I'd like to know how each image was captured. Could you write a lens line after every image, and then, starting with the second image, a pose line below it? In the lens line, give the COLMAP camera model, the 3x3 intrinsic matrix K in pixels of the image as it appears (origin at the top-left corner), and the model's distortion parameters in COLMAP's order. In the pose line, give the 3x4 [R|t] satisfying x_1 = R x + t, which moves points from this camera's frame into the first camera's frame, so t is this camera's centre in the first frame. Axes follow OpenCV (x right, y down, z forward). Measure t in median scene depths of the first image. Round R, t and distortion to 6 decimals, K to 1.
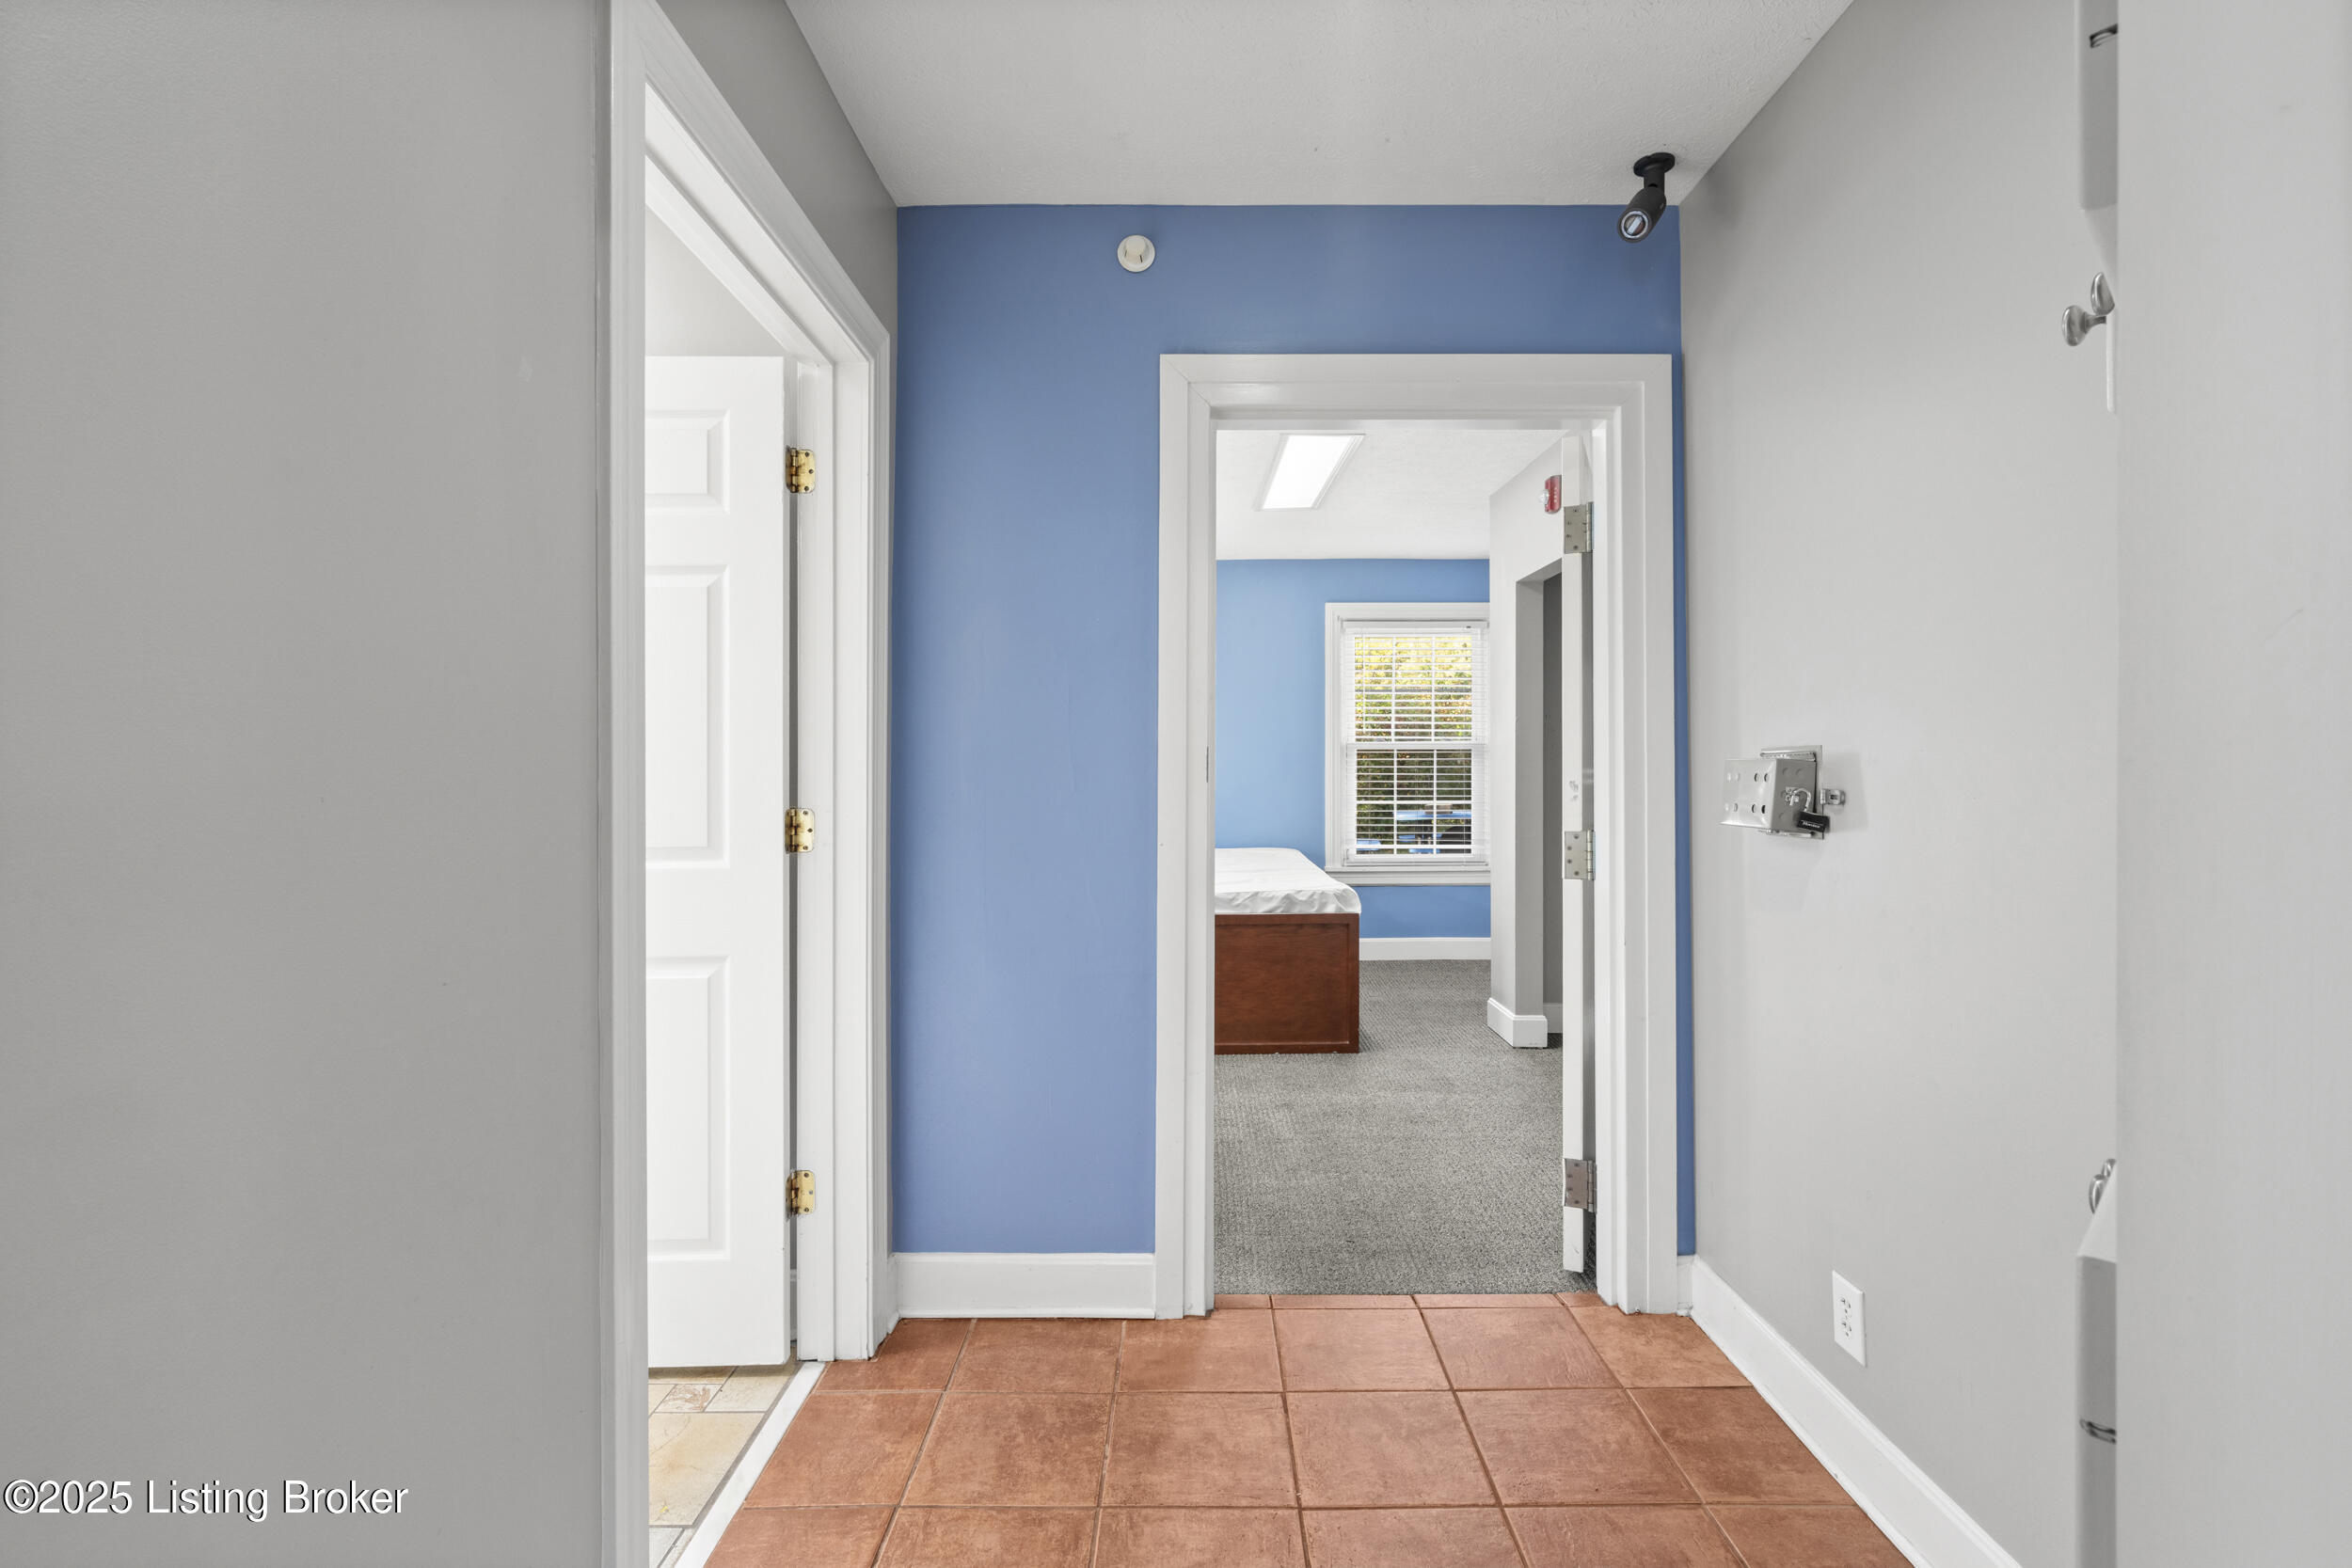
lens RADIAL K [[1061.5, 0, 1183.6], [0, 1061.5, 781.1], [0, 0, 1]] dist [-0.005587, 0.002880]
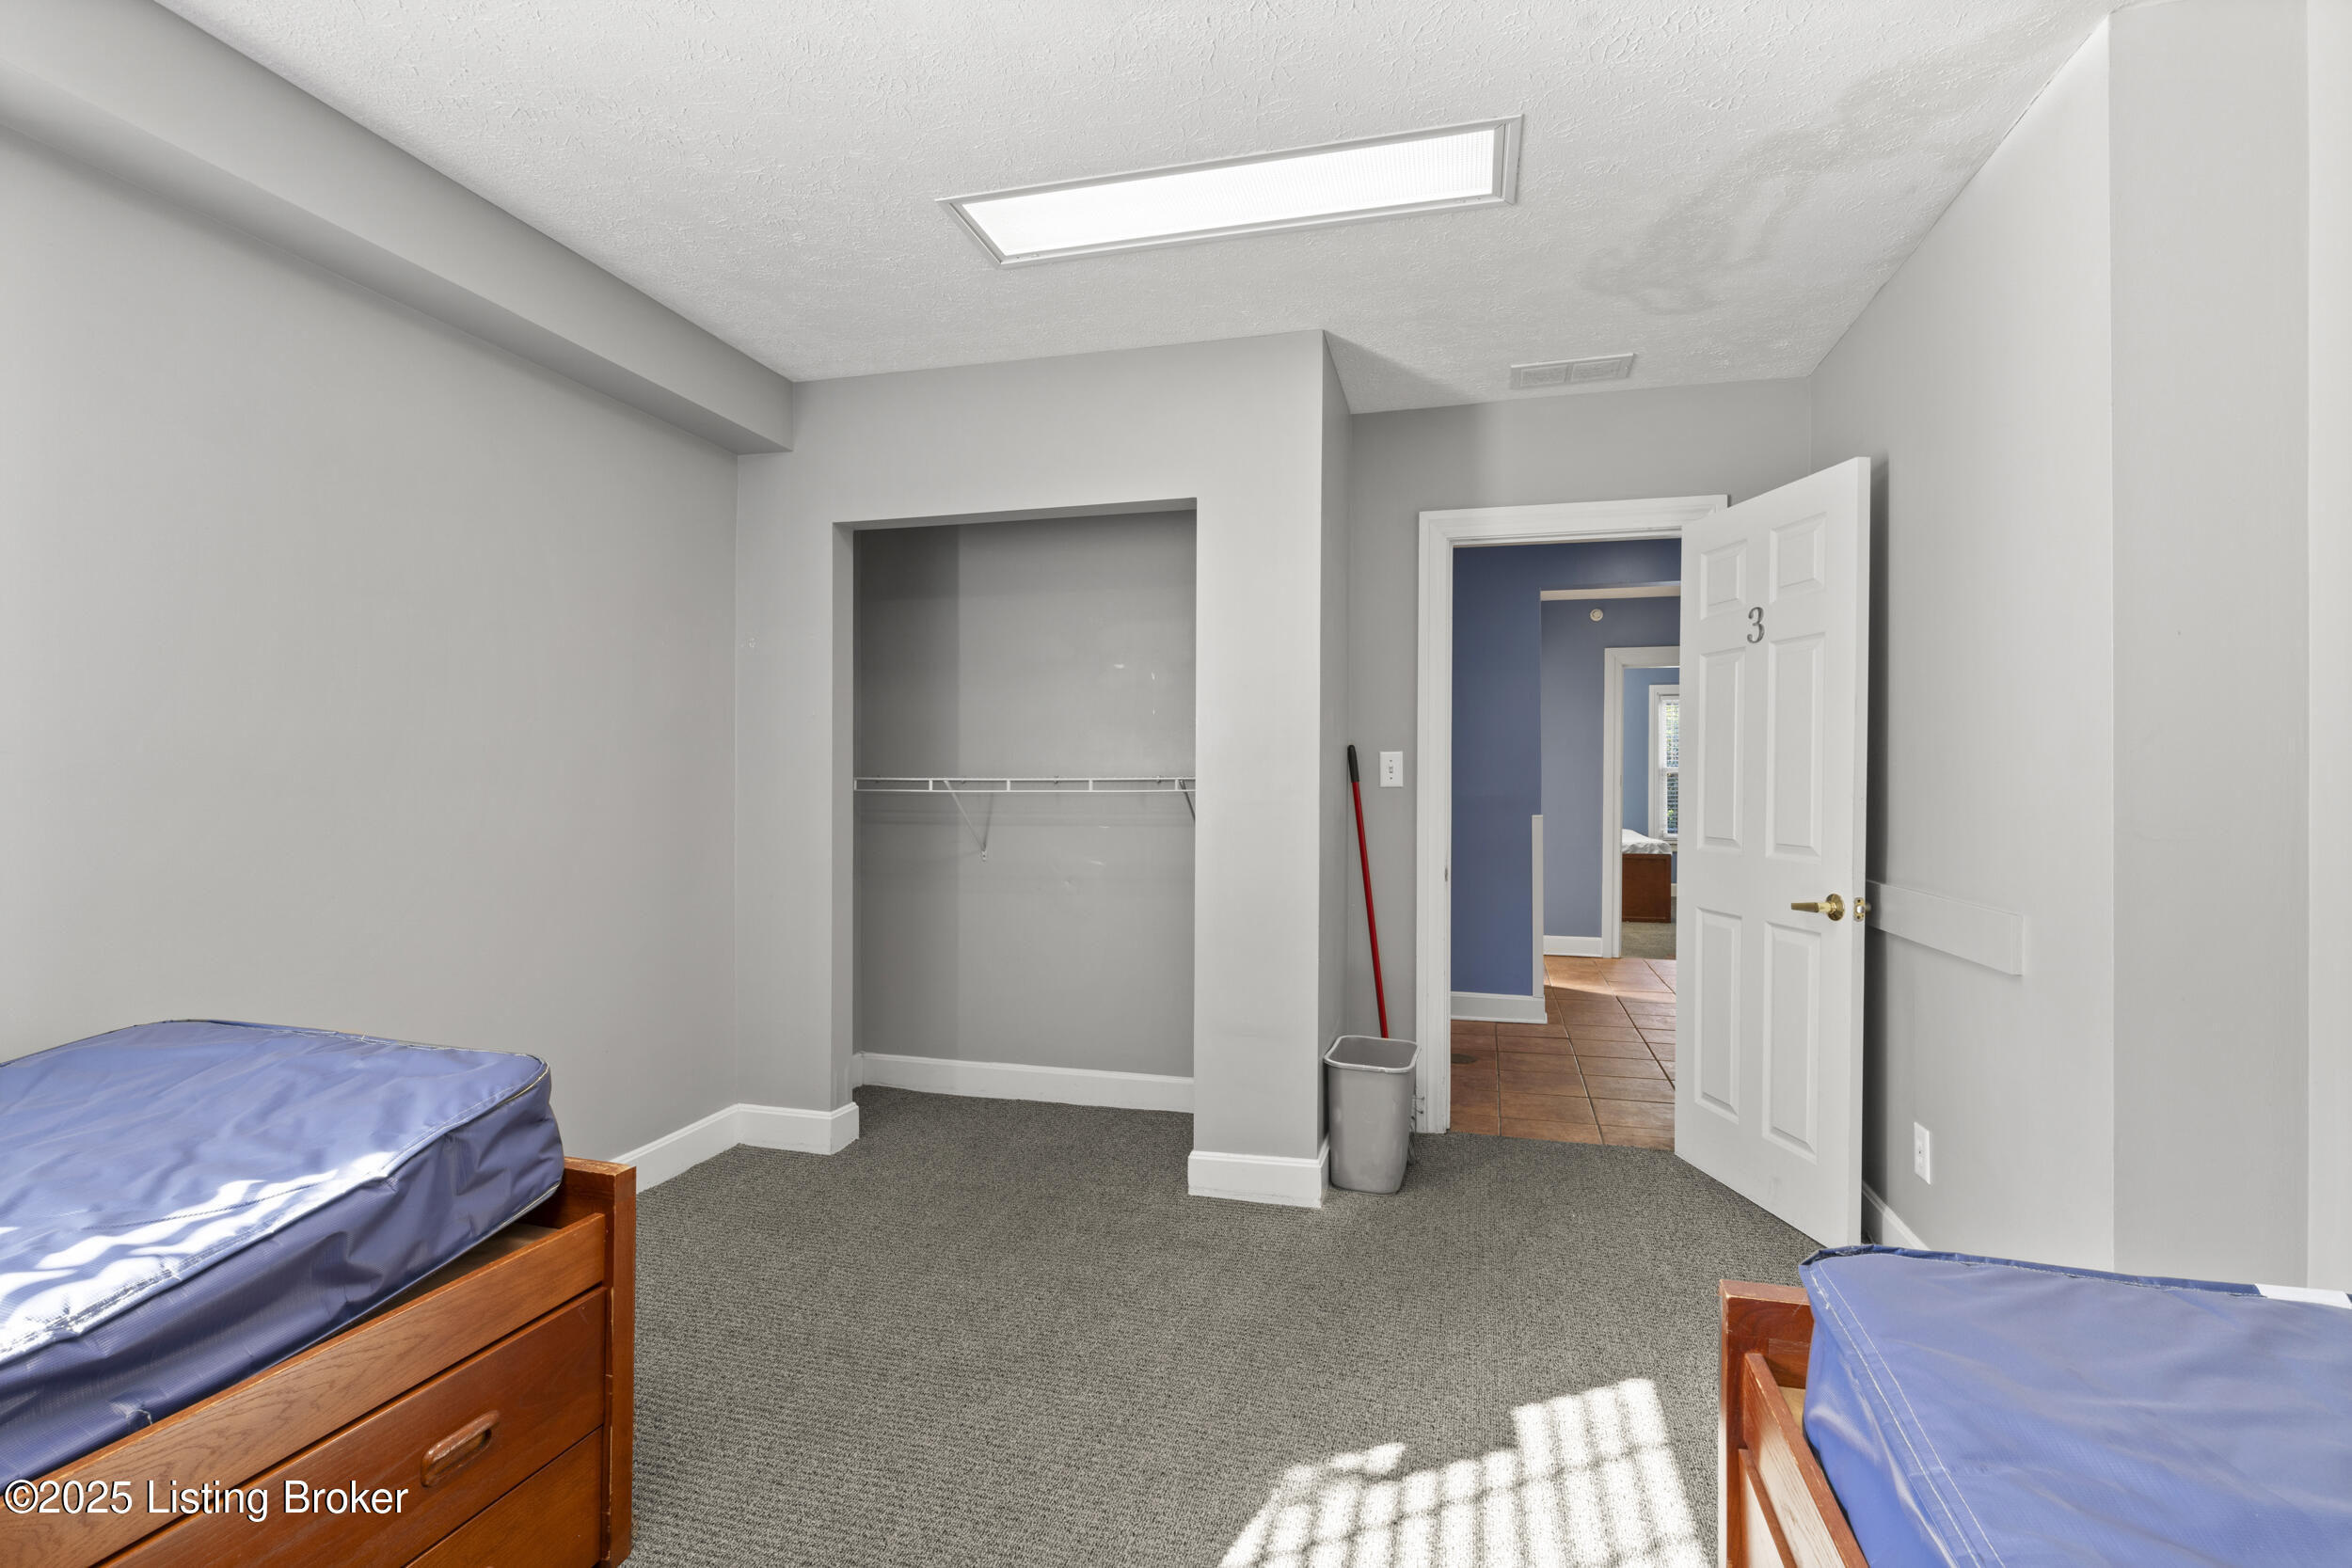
lens RADIAL K [[1061.5, 0, 1180.9], [0, 1061.5, 786.2], [0, 0, 1]] dist [-0.005587, 0.002880]
pose [[0.966585, 0.008702, -0.256198, -0.227509], [-0.008658, 0.999962, 0.001301, -0.002497], [0.256200, 0.000961, 0.966623, -1.228756]]
